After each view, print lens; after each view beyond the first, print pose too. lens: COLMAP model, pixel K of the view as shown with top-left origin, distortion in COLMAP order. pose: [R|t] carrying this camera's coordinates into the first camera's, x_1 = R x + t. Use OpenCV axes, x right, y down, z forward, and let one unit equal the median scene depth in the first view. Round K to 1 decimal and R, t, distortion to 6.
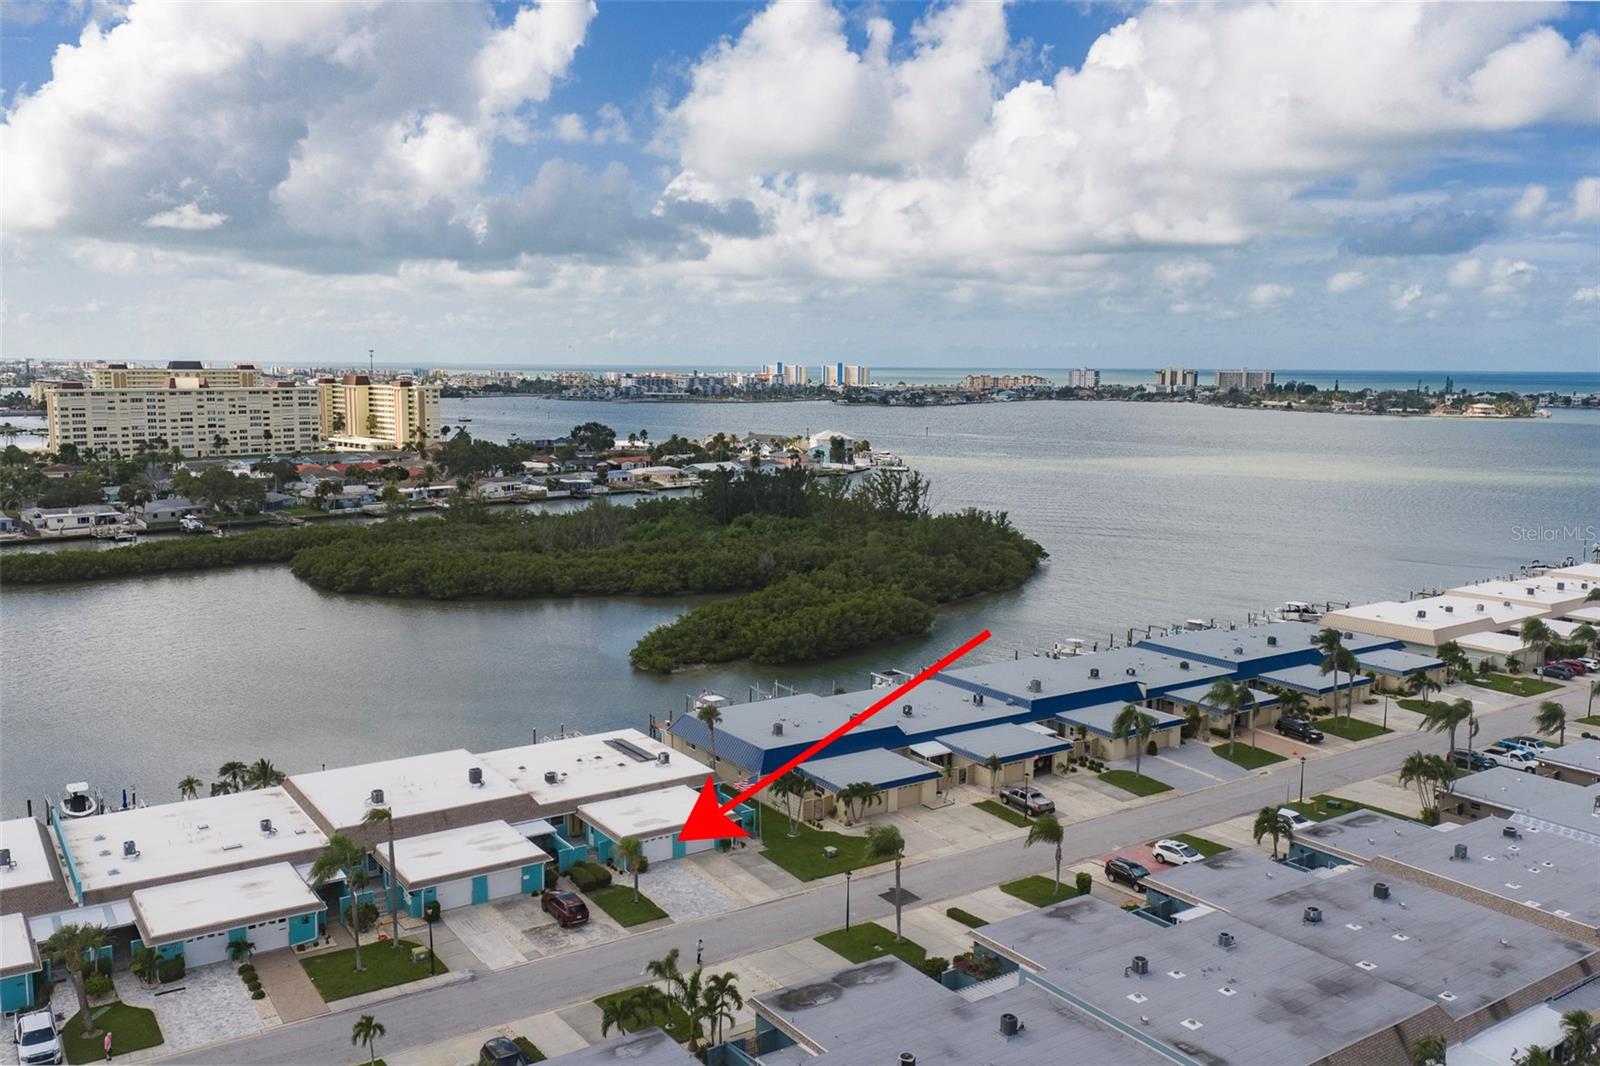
lens RADIAL K [[1329.2, 0, 801.1], [0, 1329.2, 542.9], [0, 0, 1]] dist [0.018211, -0.035969]
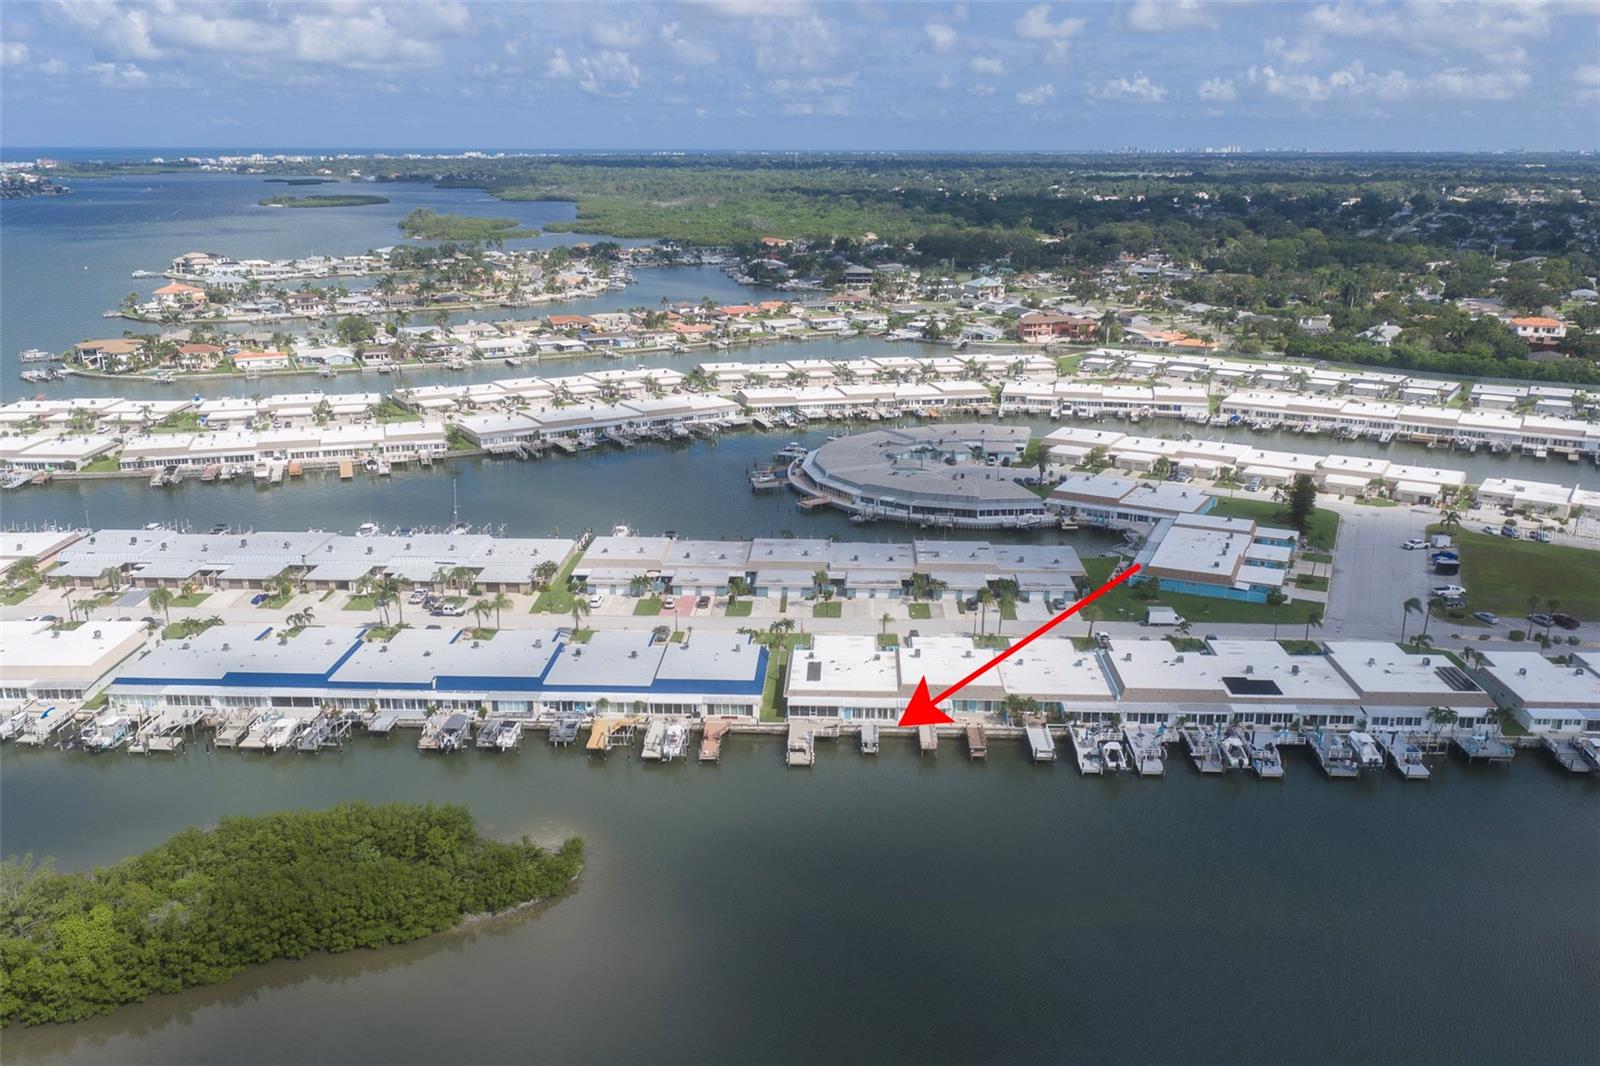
lens RADIAL K [[1329.2, 0, 797.5], [0, 1329.2, 532.4], [0, 0, 1]] dist [0.018211, -0.035969]
pose [[-0.808408, -0.177632, 0.561180, -1.025847], [0.067154, 0.919322, 0.387735, -0.665053], [-0.584780, 0.351133, -0.731258, 2.171089]]
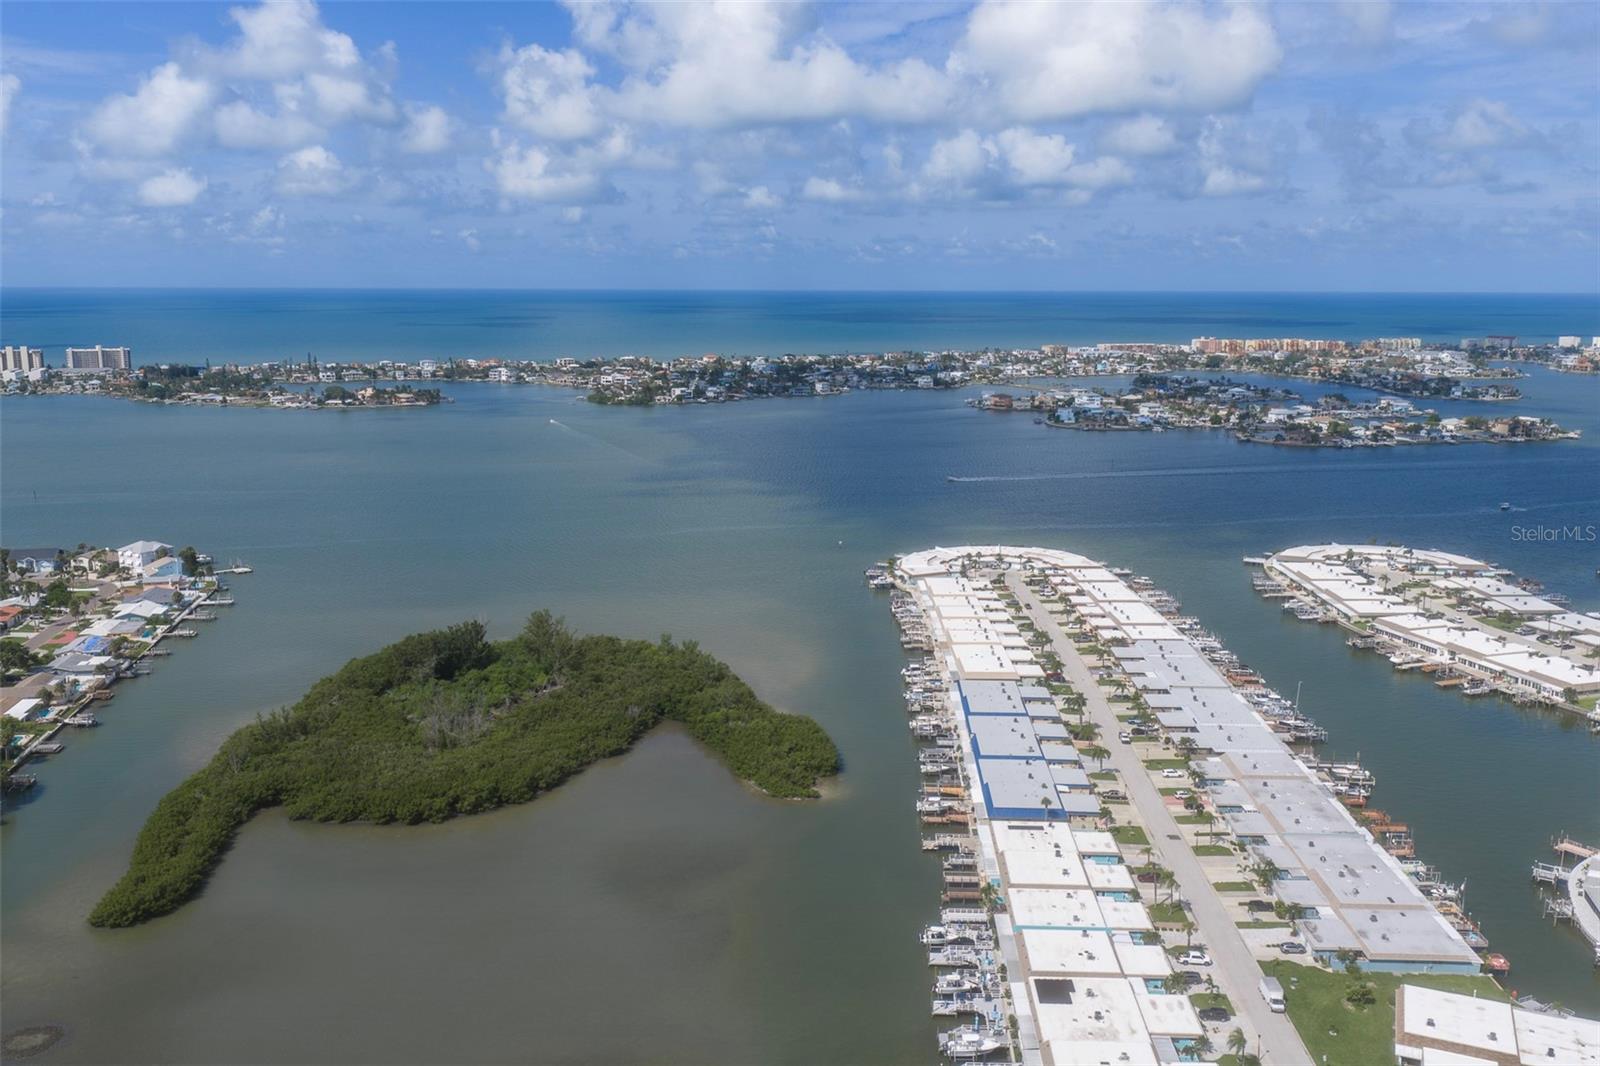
lens RADIAL K [[1329.2, 0, 804.1], [0, 1329.2, 548.4], [0, 0, 1]] dist [0.018211, -0.035969]
pose [[0.598728, -0.164155, 0.783951, -2.069517], [0.111034, 0.986333, 0.121733, -0.640650], [-0.793219, 0.014160, 0.608771, -0.112894]]
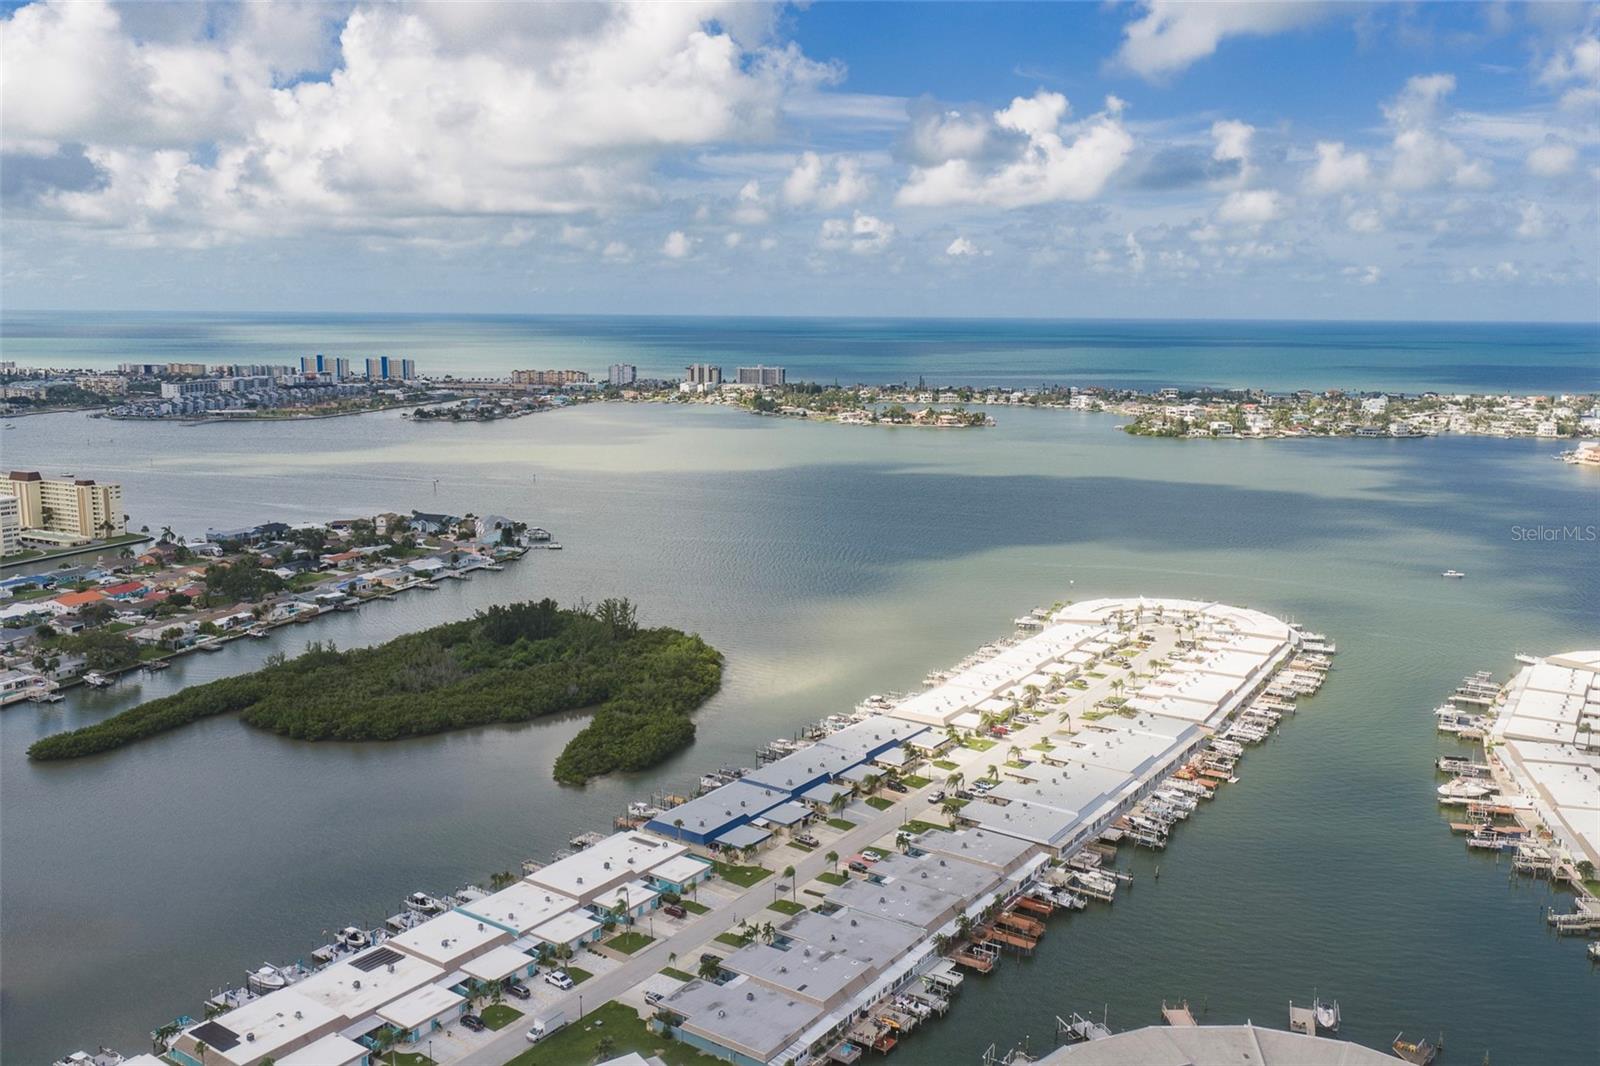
lens RADIAL K [[1329.2, 0, 796.3], [0, 1329.2, 528.4], [0, 0, 1]] dist [0.018211, -0.035969]
pose [[0.935581, -0.060343, 0.347919, -0.650912], [0.049862, 0.997994, 0.039009, -0.466449], [-0.349575, -0.019149, 0.936713, -1.258485]]
